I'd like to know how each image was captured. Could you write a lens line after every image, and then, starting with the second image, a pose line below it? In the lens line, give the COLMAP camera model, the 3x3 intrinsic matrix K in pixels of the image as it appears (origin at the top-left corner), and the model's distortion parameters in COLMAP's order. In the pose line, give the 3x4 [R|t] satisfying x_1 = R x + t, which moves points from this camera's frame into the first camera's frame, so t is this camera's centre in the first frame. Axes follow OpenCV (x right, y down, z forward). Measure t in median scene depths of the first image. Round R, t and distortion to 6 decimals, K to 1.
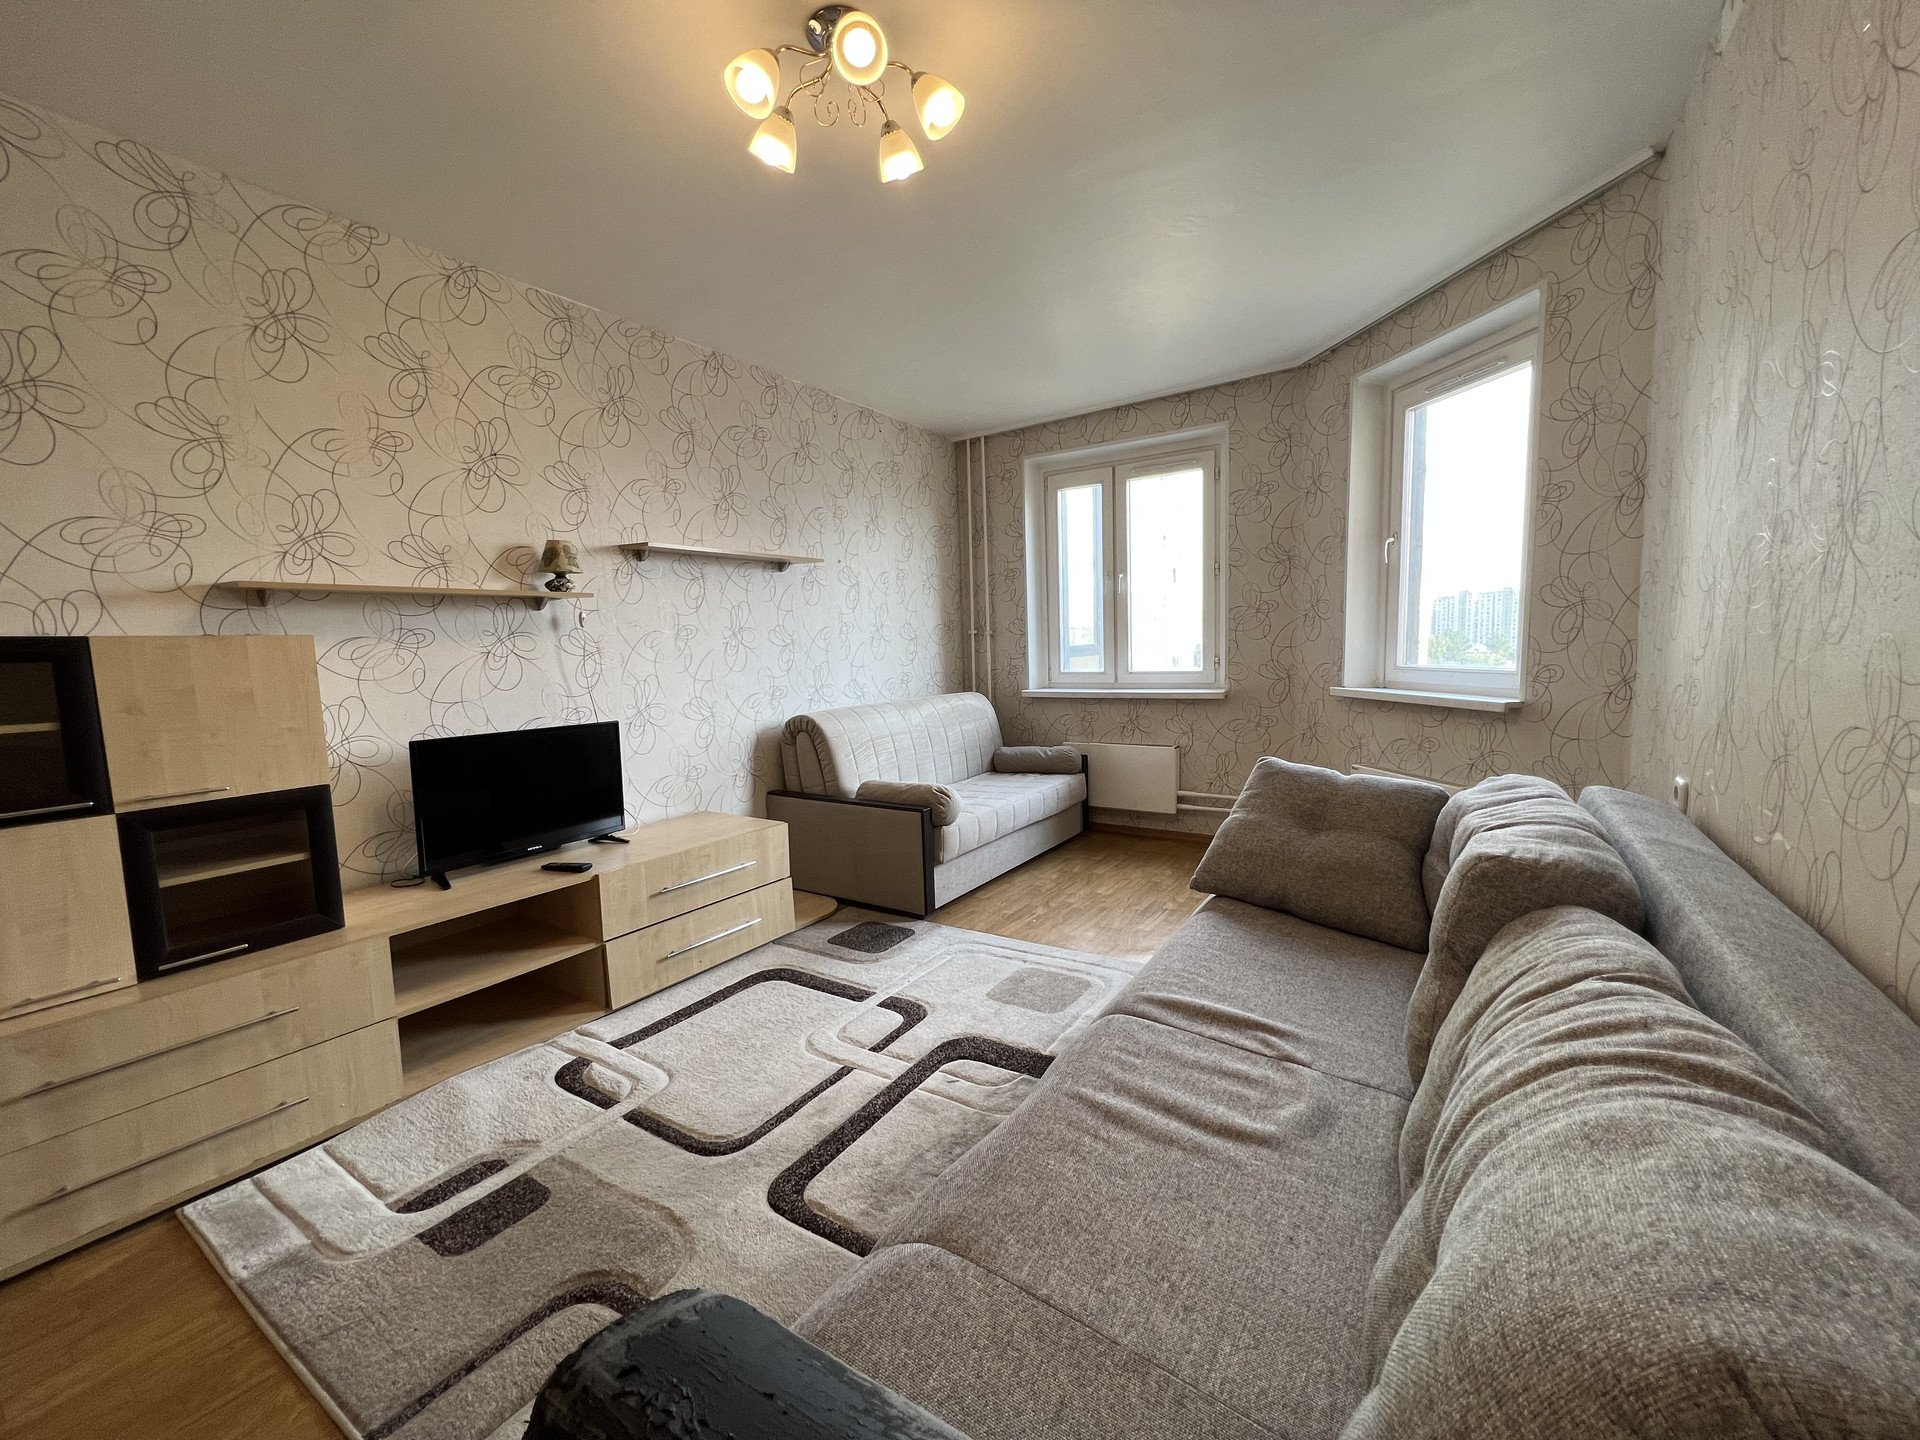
lens RADIAL K [[769.8, 0, 956.9], [0, 769.8, 722.9], [0, 0, 1]] dist [0.007206, -0.001264]
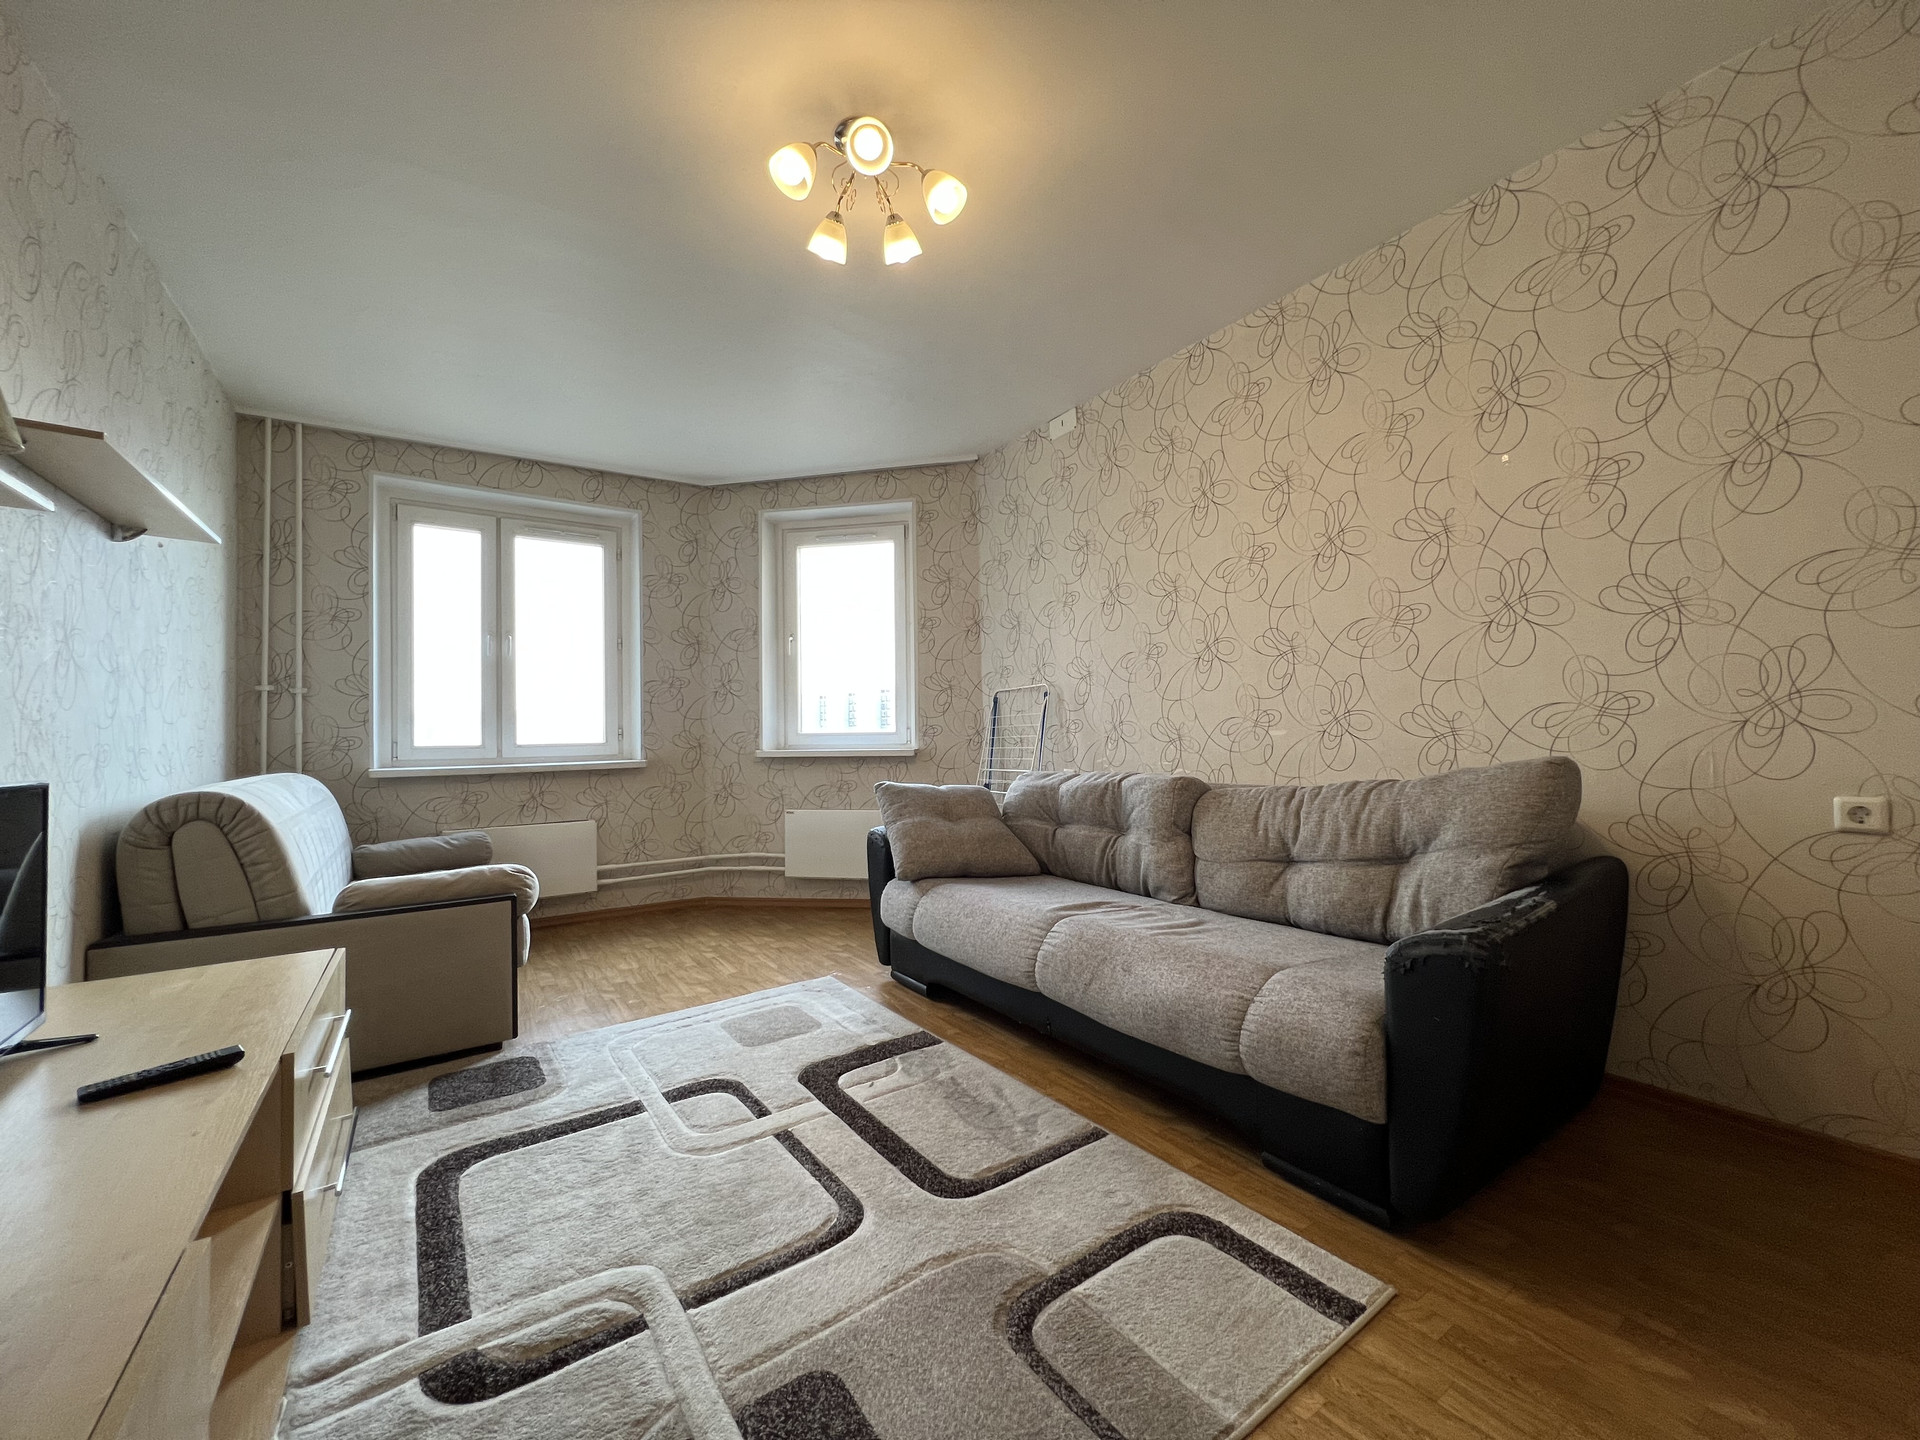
lens RADIAL K [[769.8, 0, 957.9], [0, 769.8, 722.5], [0, 0, 1]] dist [0.007206, -0.001264]
pose [[0.376928, 0.040730, 0.925346, -0.577758], [0.102682, 0.991037, -0.085448, 0.051441], [-0.920533, 0.127224, 0.369368, 0.276466]]
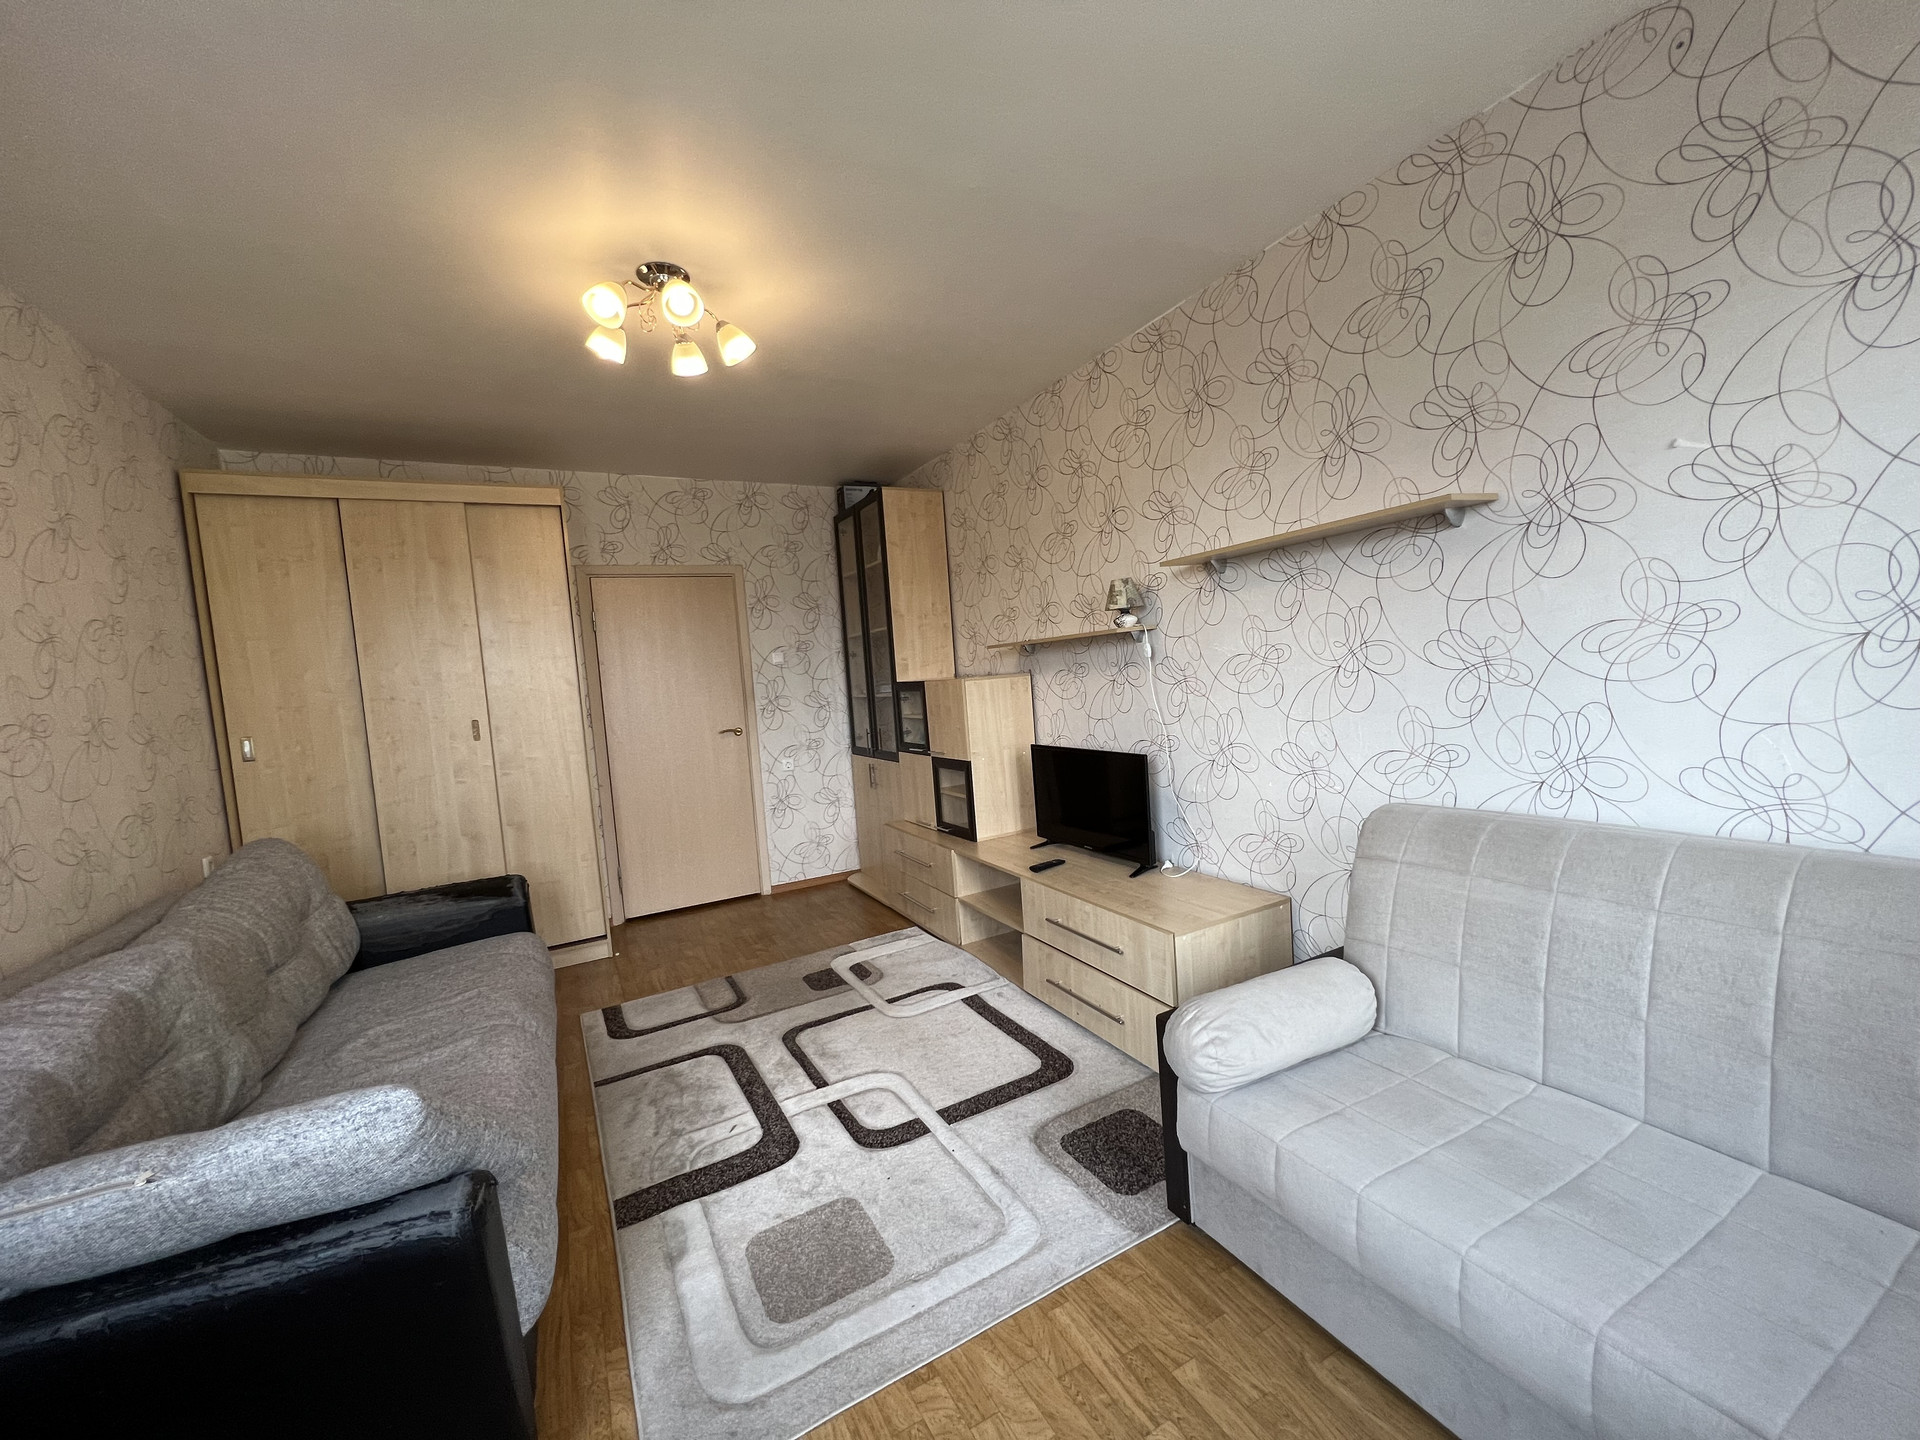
lens RADIAL K [[769.8, 0, 959.8], [0, 769.8, 723.8], [0, 0, 1]] dist [0.007206, -0.001264]
pose [[-0.469853, 0.129081, -0.873256, 0.444591], [0.000357, 0.989279, 0.146038, -0.159301], [0.882745, 0.068305, -0.464861, 1.076305]]
